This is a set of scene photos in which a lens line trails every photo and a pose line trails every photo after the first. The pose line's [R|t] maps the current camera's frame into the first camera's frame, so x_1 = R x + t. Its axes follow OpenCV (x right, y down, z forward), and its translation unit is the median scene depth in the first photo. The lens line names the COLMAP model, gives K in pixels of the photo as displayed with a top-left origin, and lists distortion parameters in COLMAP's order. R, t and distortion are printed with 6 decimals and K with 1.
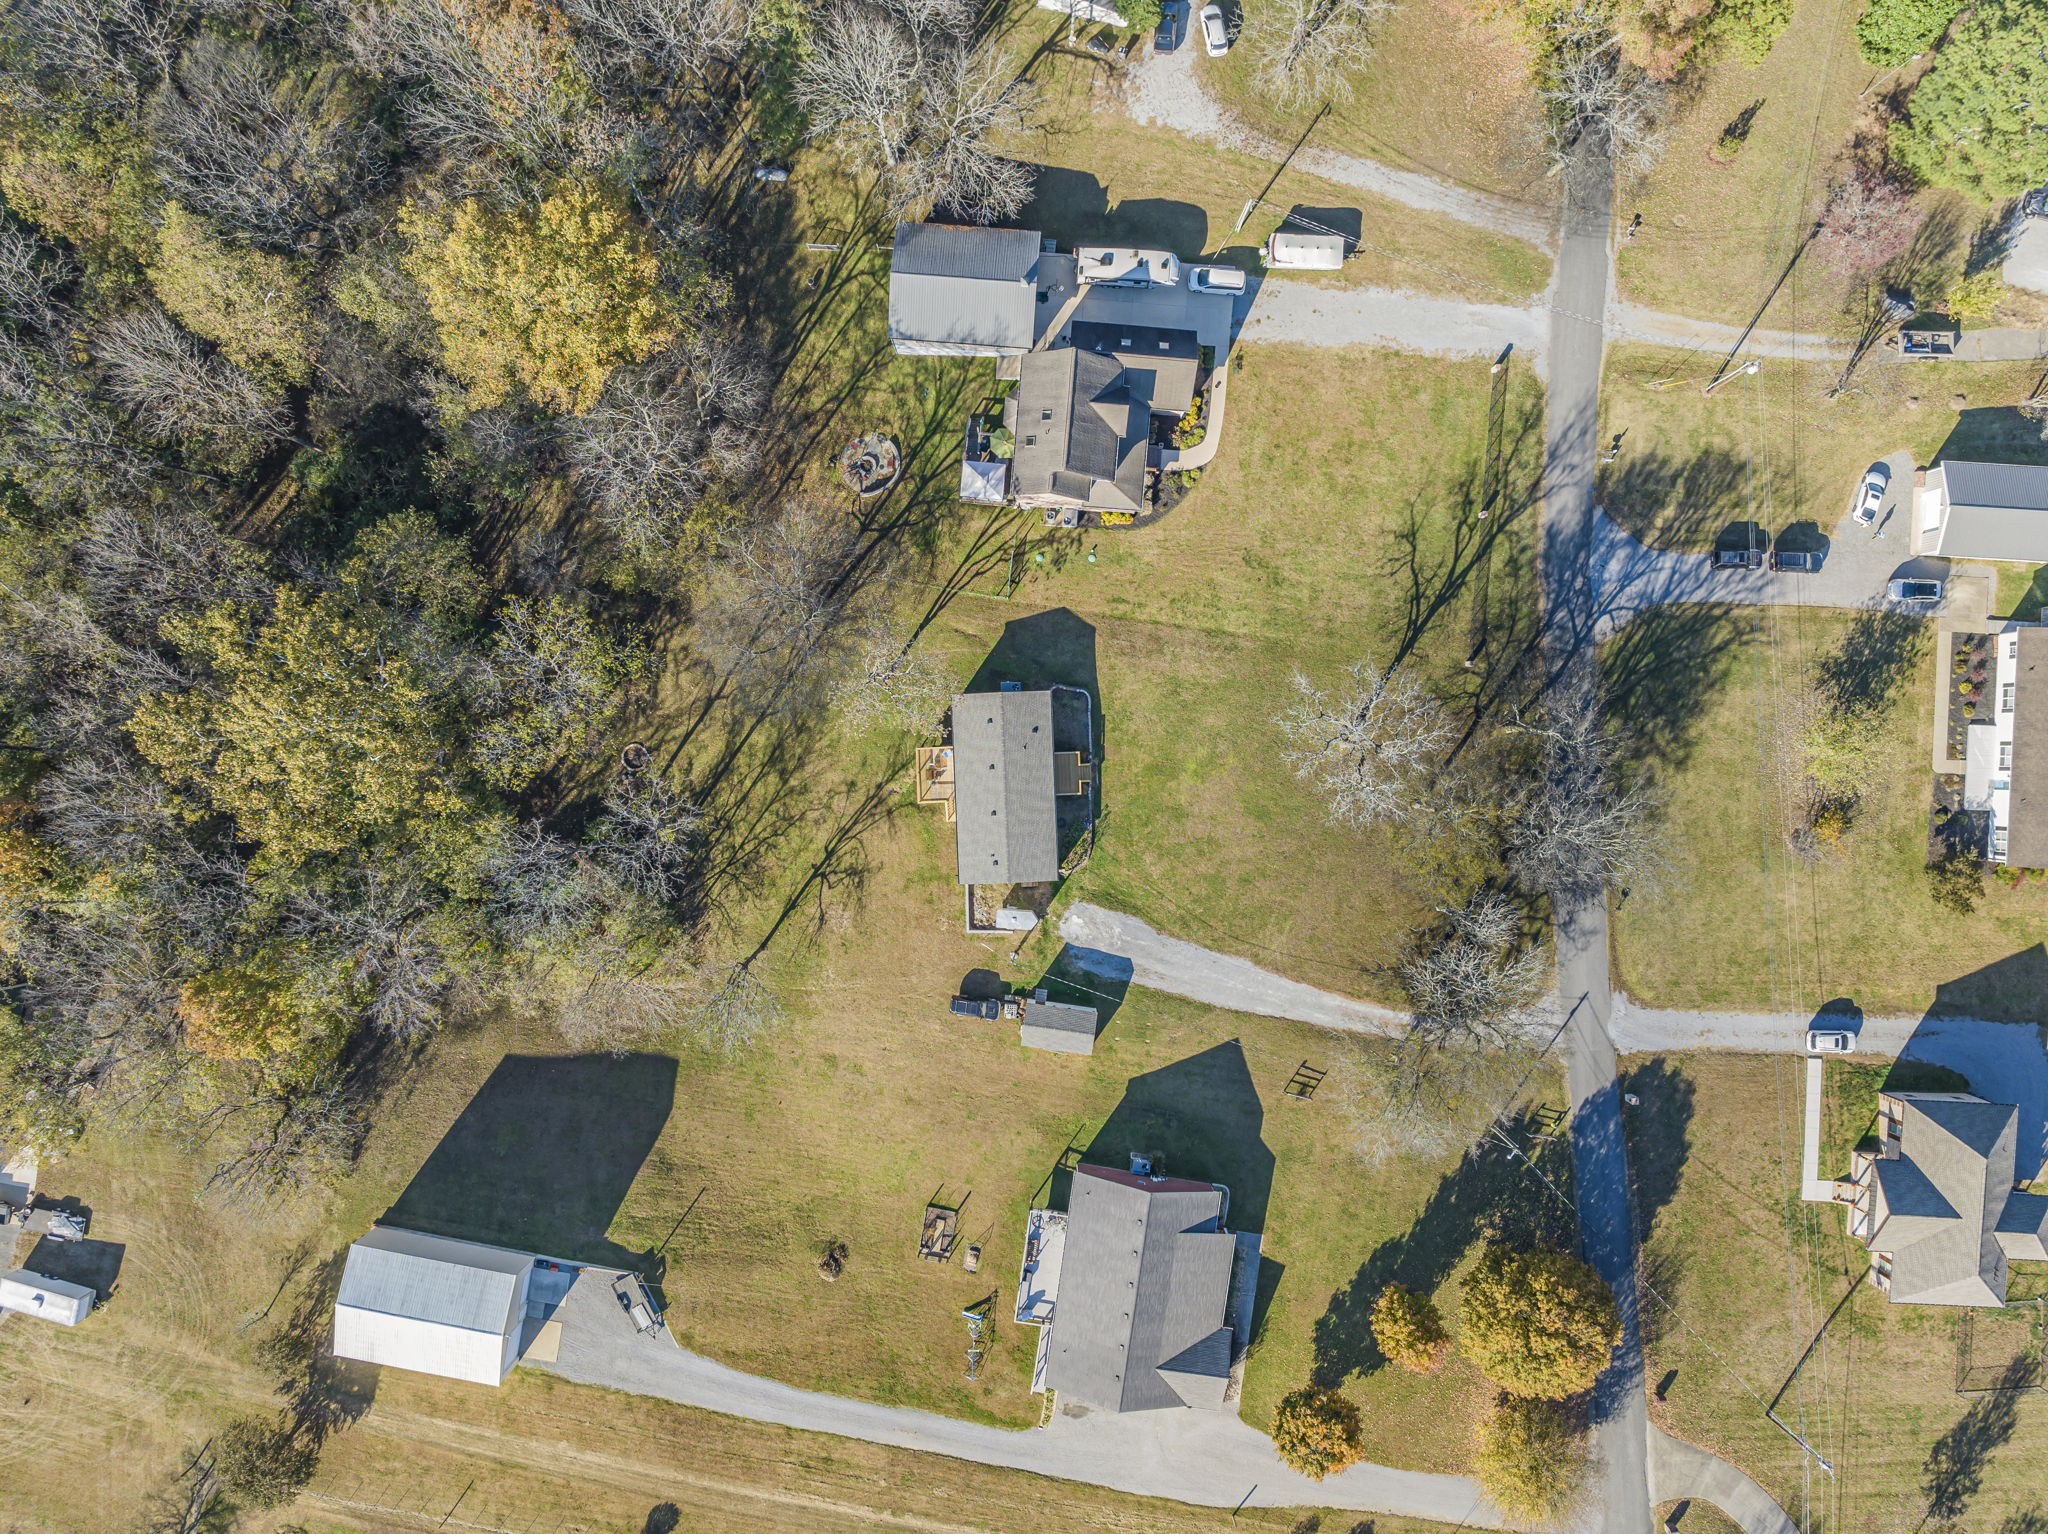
lens RADIAL K [[1443.5, 0, 1024.0], [0, 1443.5, 767.0], [0, 0, 1]] dist [-0.062748, 0.027164]
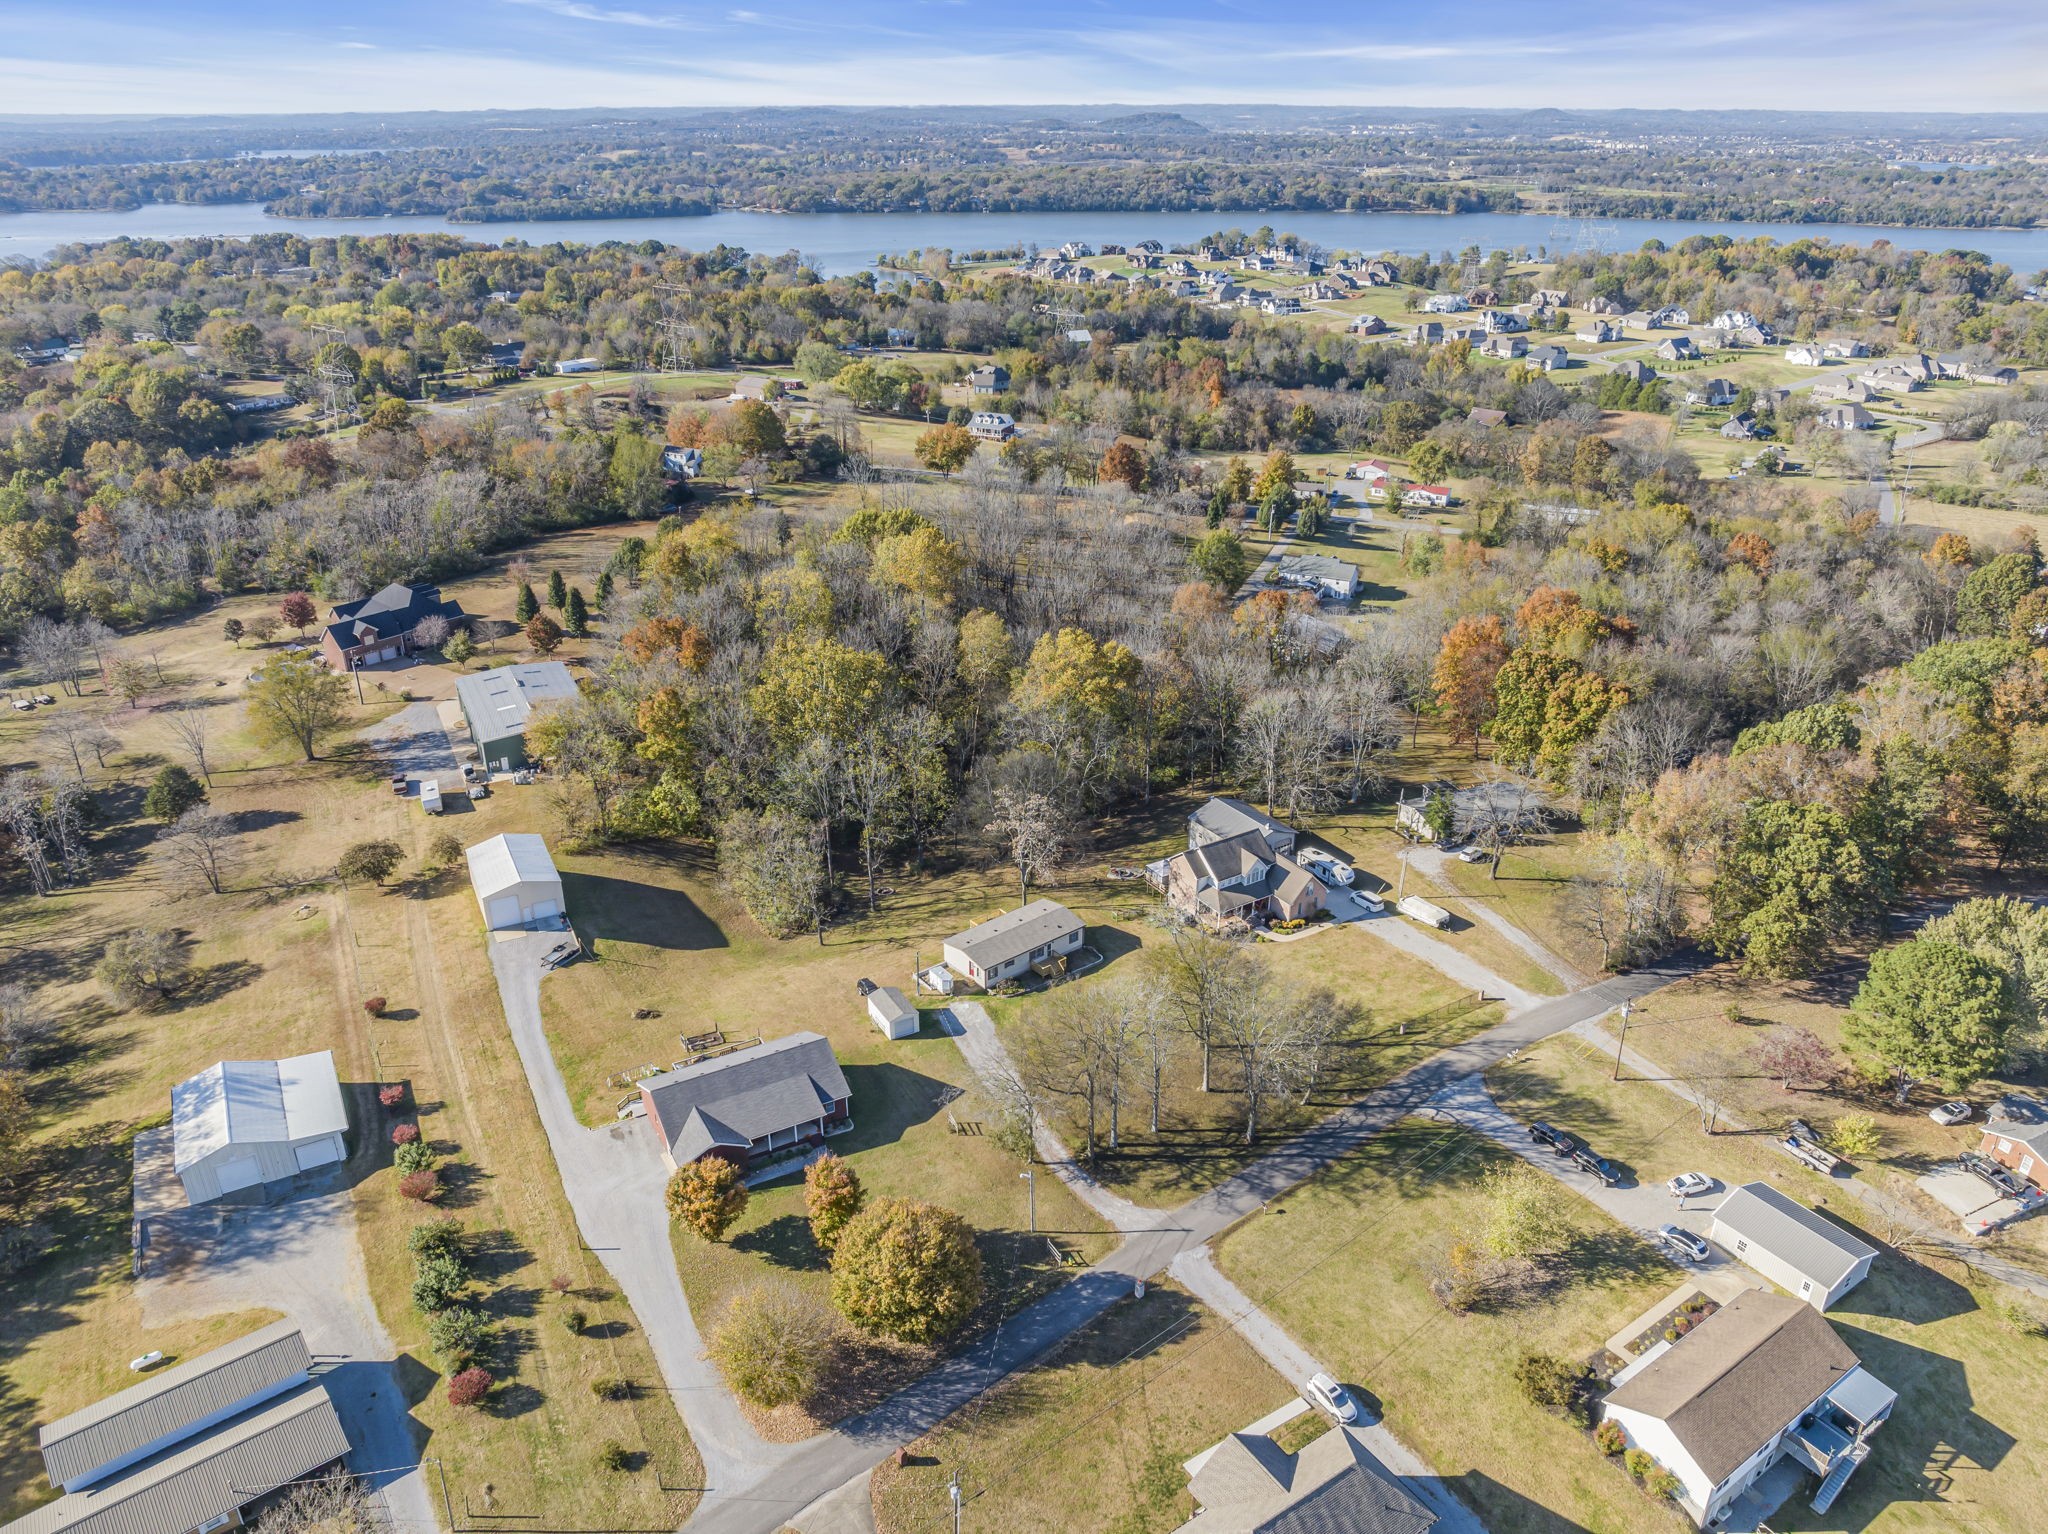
lens RADIAL K [[1438.6, 0, 1001.4], [0, 1438.6, 766.3], [0, 0, 1]] dist [-0.102031, 0.010860]
pose [[0.592162, 0.342236, -0.729534, 0.954573], [-0.805819, 0.251625, -0.536042, 0.742052], [0.000116, 0.905295, 0.424783, 0.240650]]
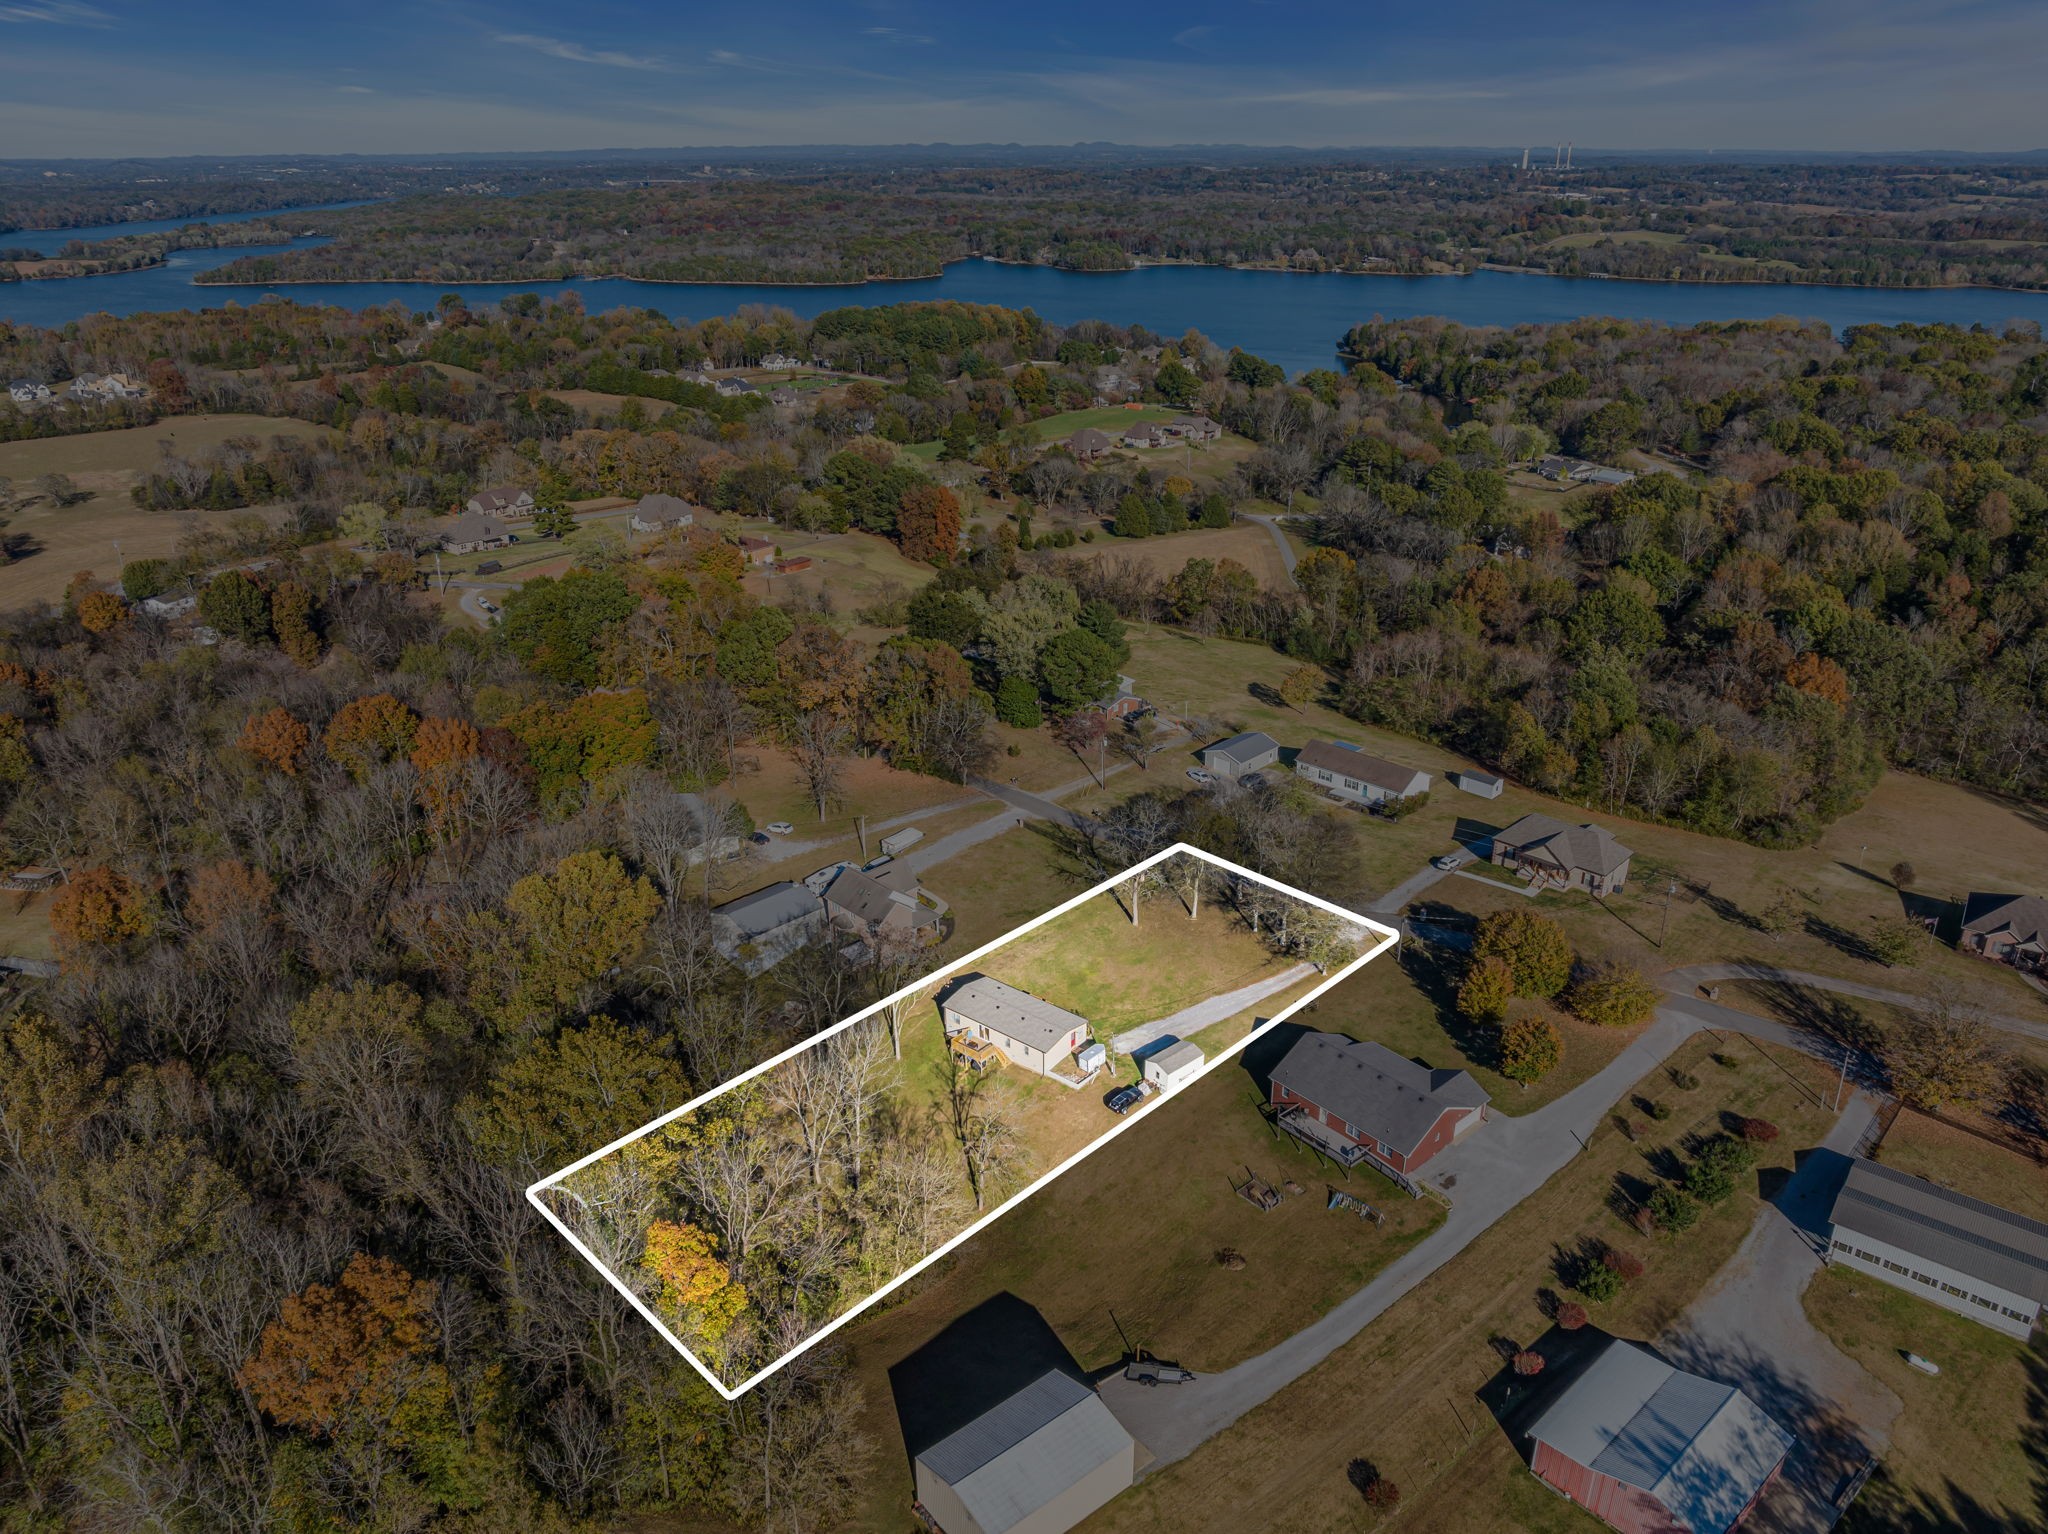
lens RADIAL K [[1438.6, 0, 1001.4], [0, 1438.6, 766.3], [0, 0, 1]] dist [-0.102031, 0.010860]
pose [[0.670380, -0.280778, 0.686843, -0.921831], [0.742017, 0.254504, -0.620192, 0.815398], [-0.000668, 0.925414, 0.378957, 0.235183]]
